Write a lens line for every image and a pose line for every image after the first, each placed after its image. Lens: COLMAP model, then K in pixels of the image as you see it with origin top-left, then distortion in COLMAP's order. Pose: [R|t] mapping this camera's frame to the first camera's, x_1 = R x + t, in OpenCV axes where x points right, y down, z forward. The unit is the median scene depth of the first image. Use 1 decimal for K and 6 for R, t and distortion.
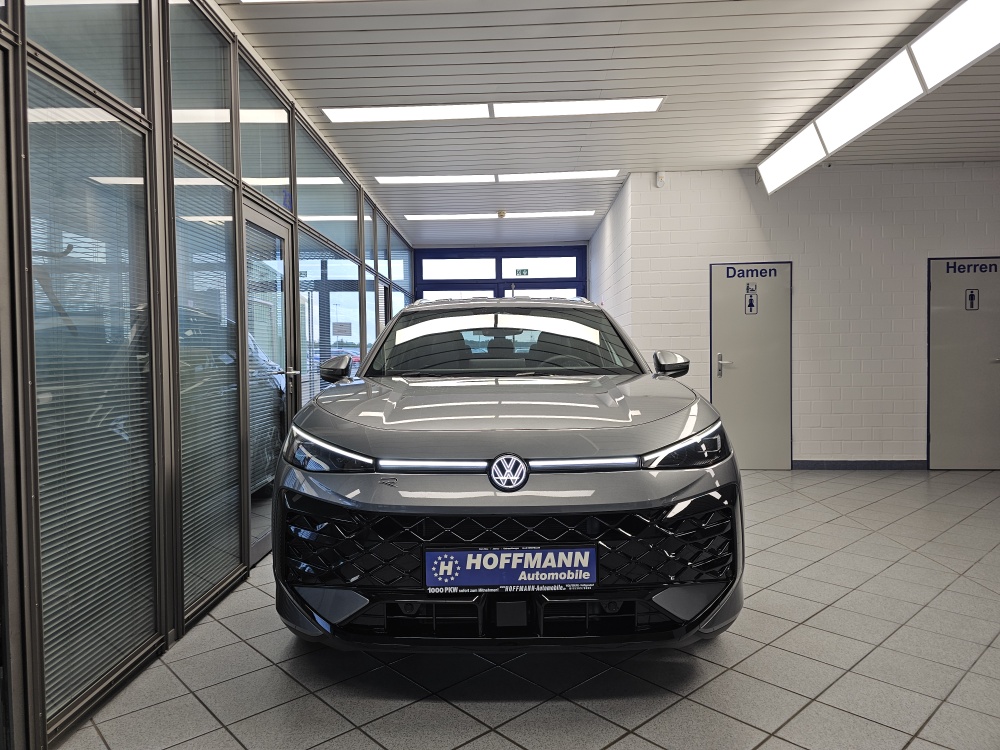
lens RADIAL K [[684.0, 0, 497.2], [0, 684.0, 368.1], [0, 0, 1]] dist [0.043388, -0.054455]
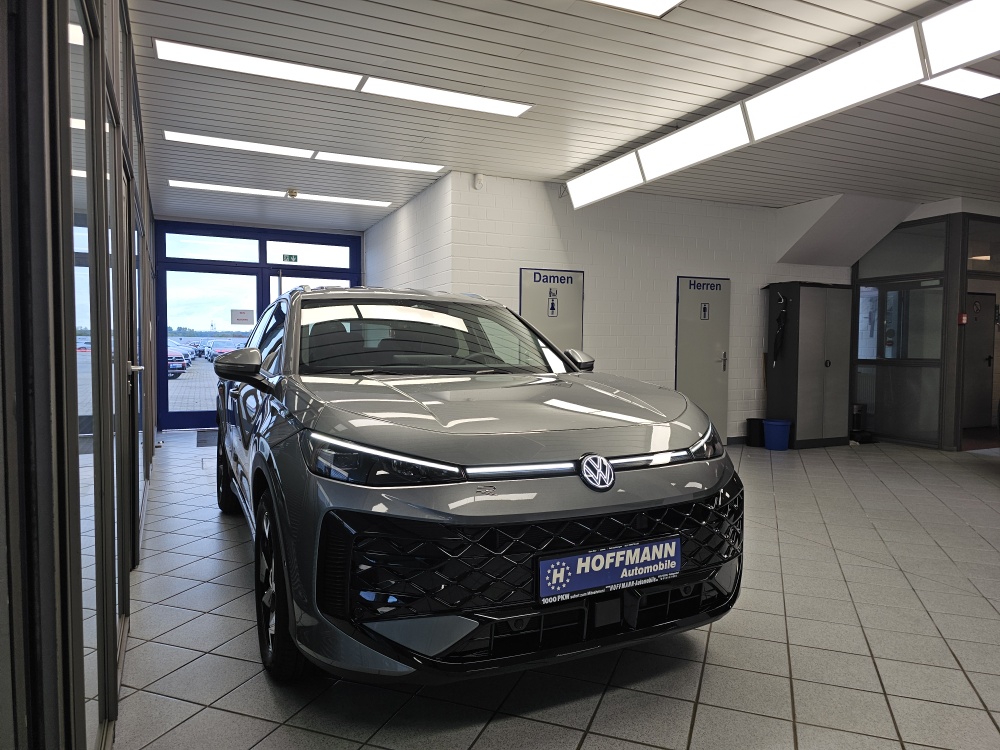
lens RADIAL K [[671.1, 0, 522.2], [0, 671.1, 379.0], [0, 0, 1]] dist [0.108018, -0.170785]
pose [[0.884226, -0.002387, 0.467053, -0.560837], [-0.009567, 0.999685, 0.023223, -0.006029], [-0.466961, -0.025003, 0.883924, 0.190921]]
